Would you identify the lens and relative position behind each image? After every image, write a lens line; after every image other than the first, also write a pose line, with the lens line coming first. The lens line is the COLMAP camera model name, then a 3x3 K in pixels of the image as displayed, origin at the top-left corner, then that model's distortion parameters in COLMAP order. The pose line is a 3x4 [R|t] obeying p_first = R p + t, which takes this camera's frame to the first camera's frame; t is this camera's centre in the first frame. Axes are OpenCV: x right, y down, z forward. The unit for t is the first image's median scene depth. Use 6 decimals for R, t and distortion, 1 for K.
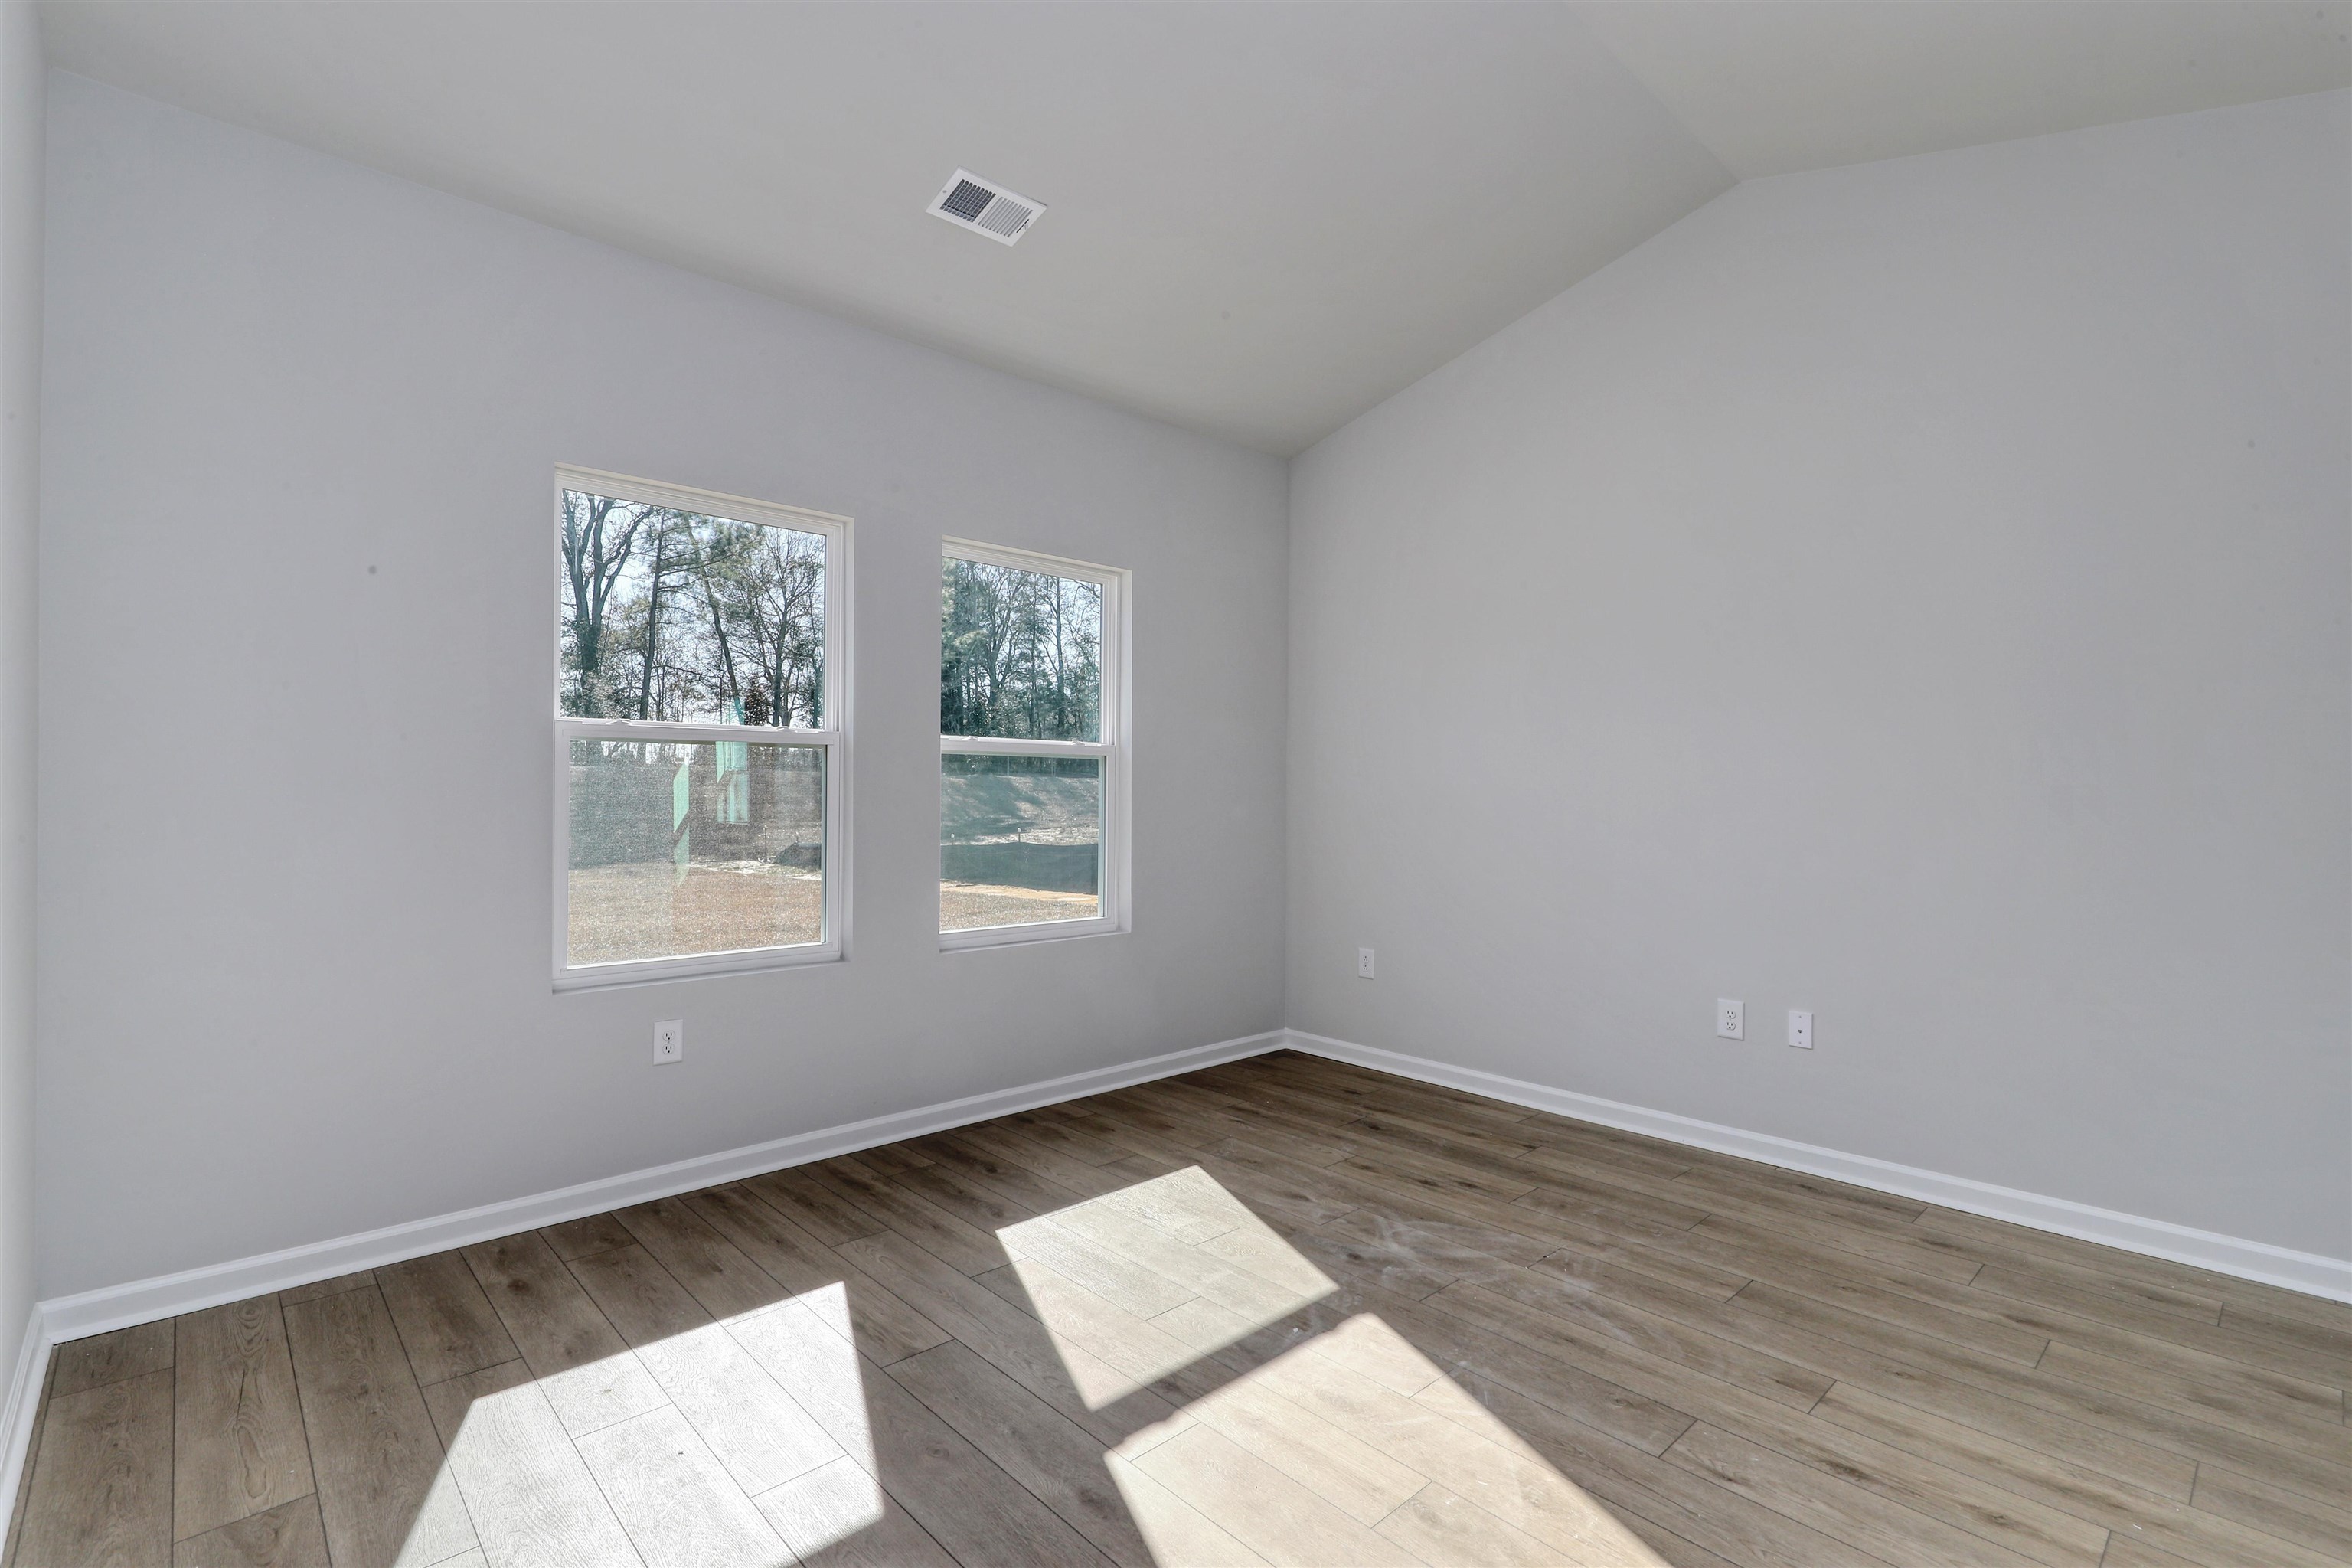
lens RADIAL K [[1057.9, 0, 1175.3], [0, 1057.9, 790.2], [0, 0, 1]] dist [0.003839, -0.001400]
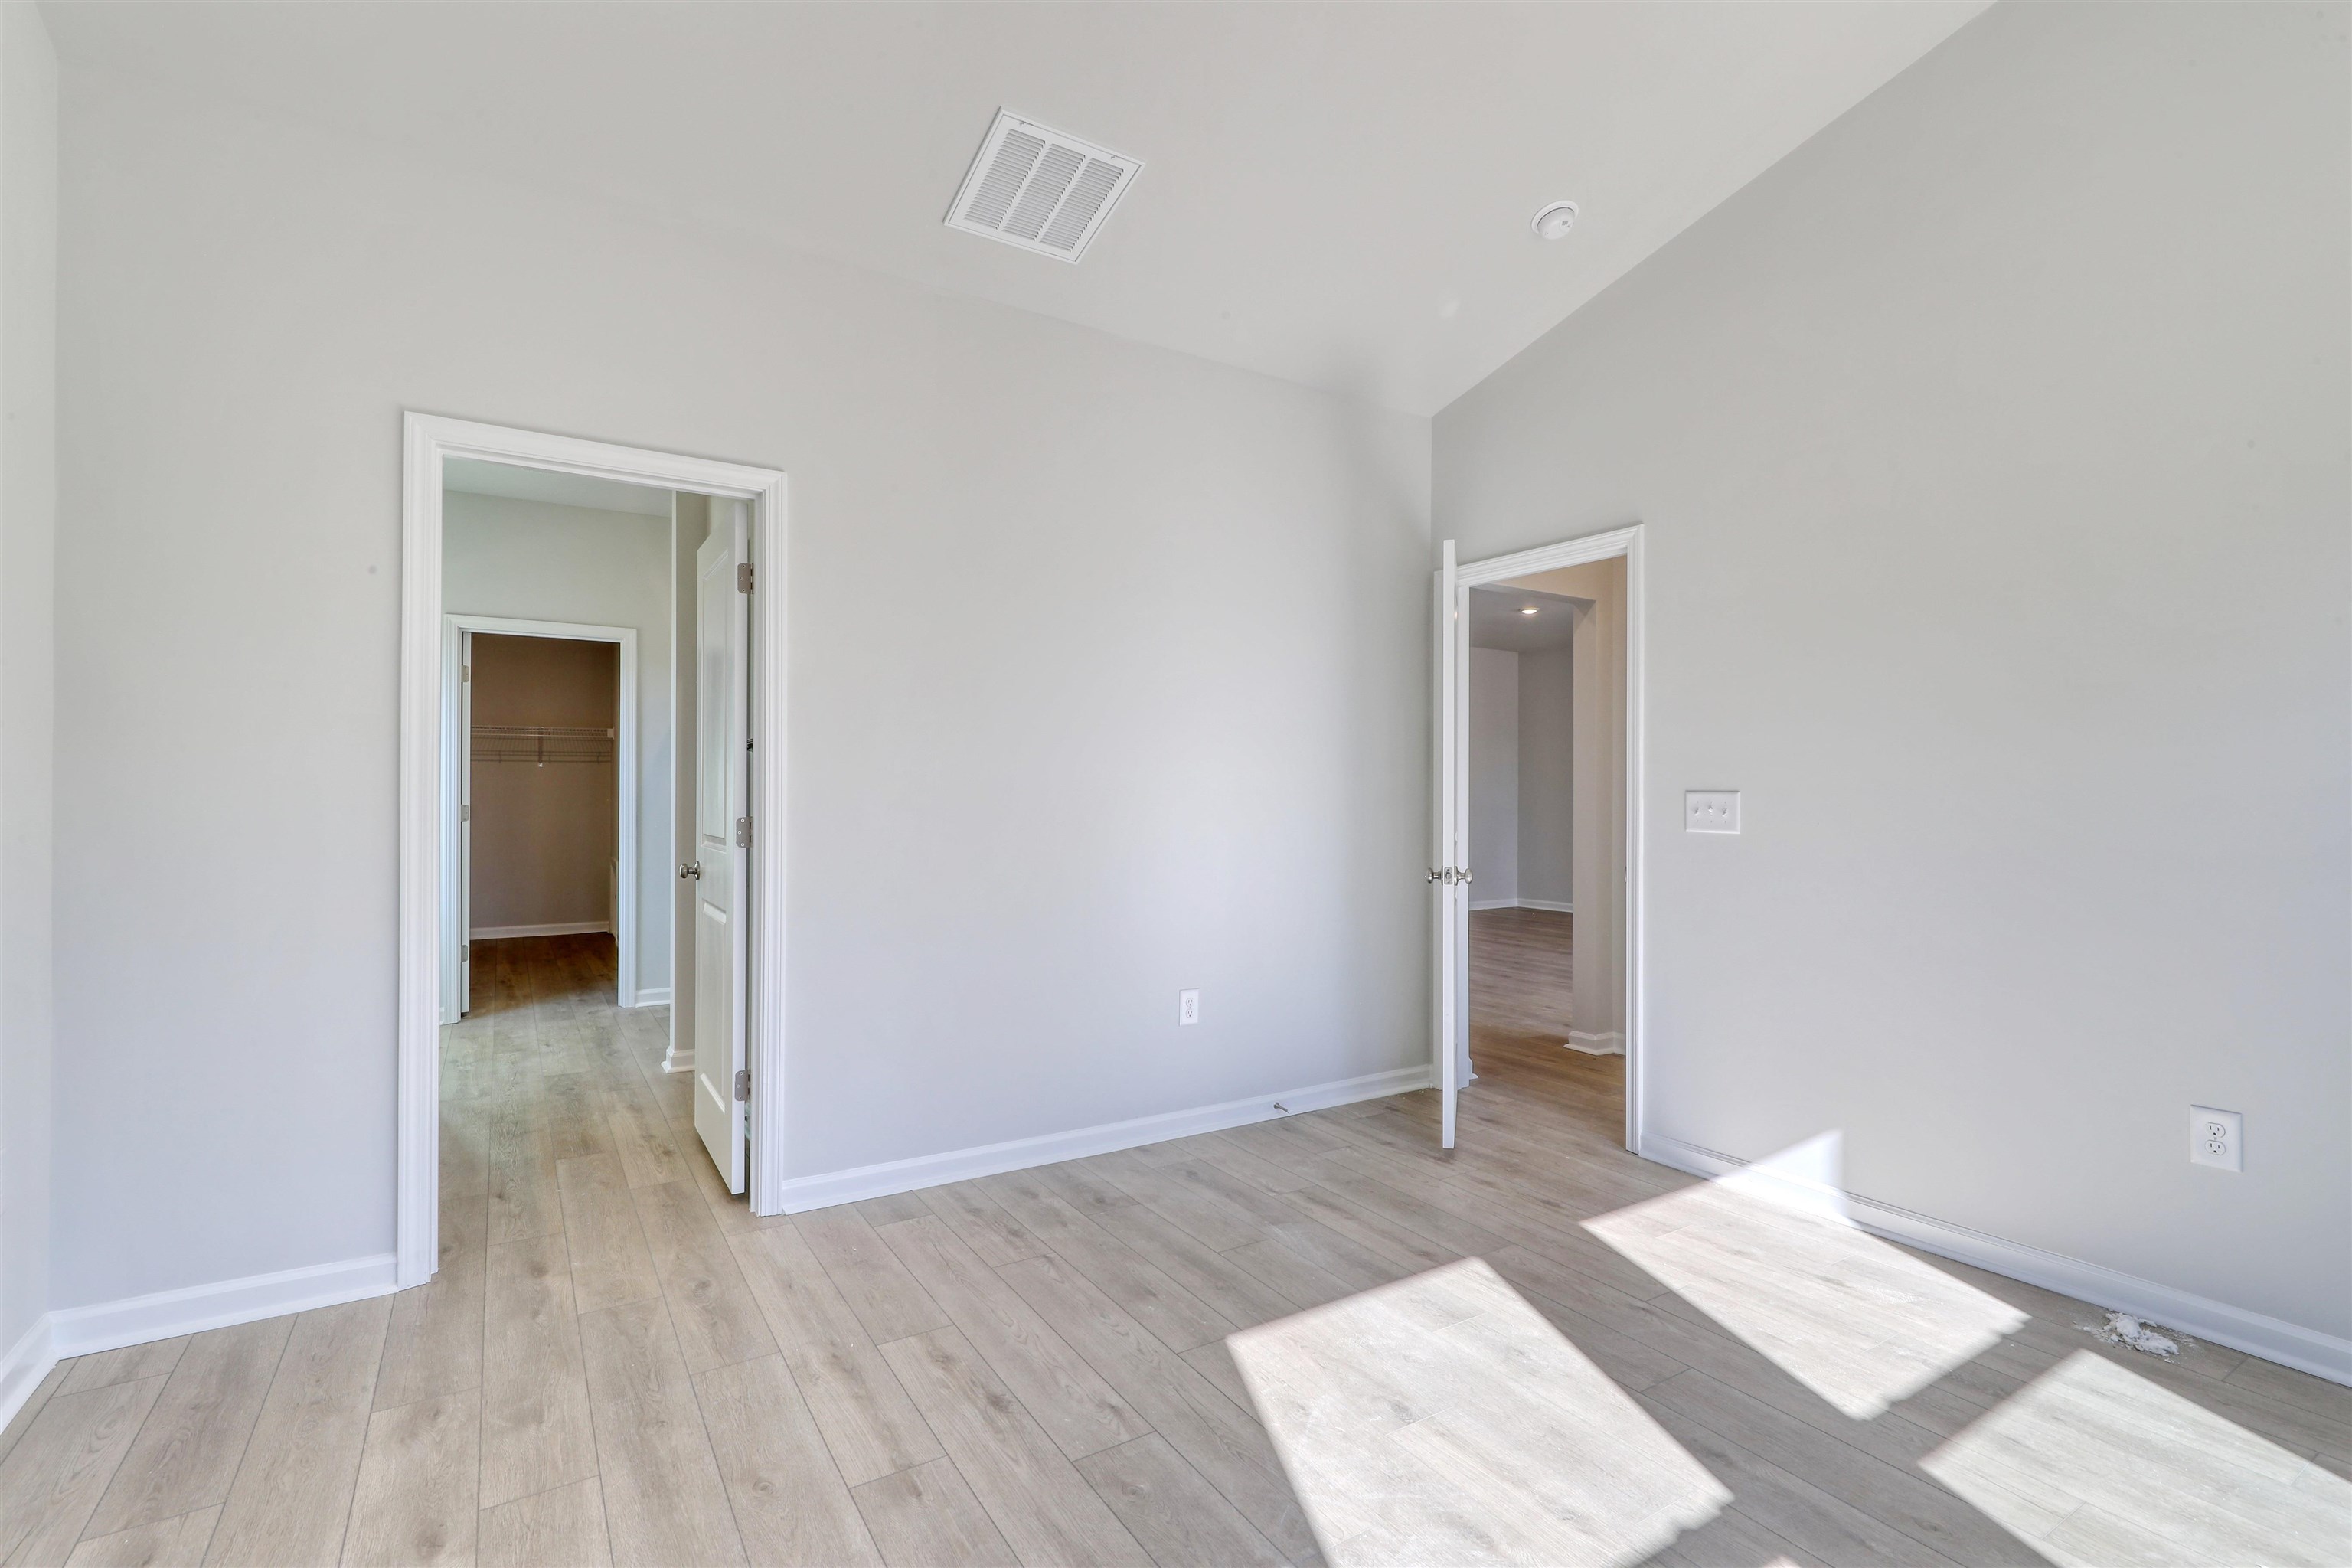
lens RADIAL K [[1057.9, 0, 1166.9], [0, 1057.9, 792.0], [0, 0, 1]] dist [0.003839, -0.001400]
pose [[-0.981790, -0.009535, 0.189728, 0.249444], [-0.011228, 0.999906, -0.007852, 0.010879], [-0.189635, -0.009839, -0.981805, 1.987682]]
